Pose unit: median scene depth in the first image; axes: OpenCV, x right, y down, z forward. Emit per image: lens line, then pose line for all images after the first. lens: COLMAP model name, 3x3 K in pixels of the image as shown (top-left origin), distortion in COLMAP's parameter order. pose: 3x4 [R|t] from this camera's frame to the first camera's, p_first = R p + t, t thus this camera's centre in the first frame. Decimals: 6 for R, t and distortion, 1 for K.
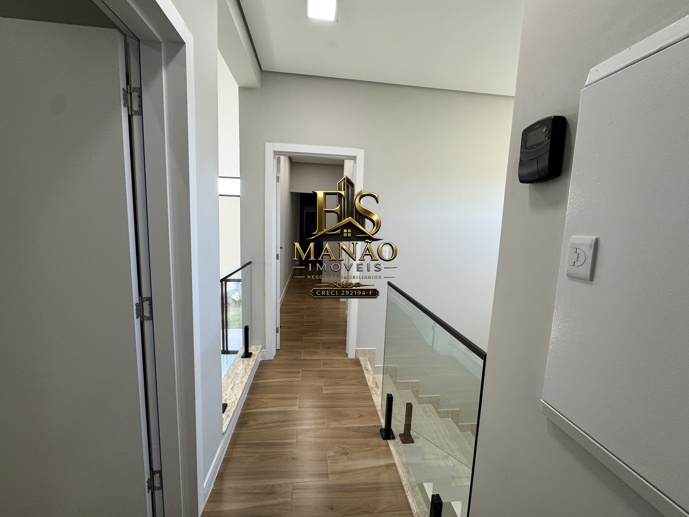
lens RADIAL K [[277.5, 0, 342.9], [0, 277.5, 258.8], [0, 0, 1]] dist [-0.001006, 0.000118]
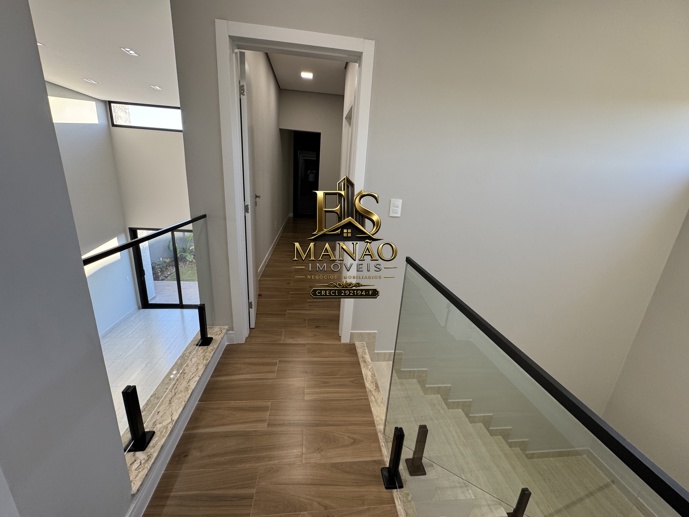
lens RADIAL K [[277.5, 0, 347.2], [0, 277.5, 259.3], [0, 0, 1]] dist [-0.001006, 0.000118]
pose [[0.999381, 0.027302, 0.022182, 0.013998], [-0.030668, 0.985105, 0.169199, -0.008609], [-0.017232, -0.169774, 0.985332, 0.293528]]
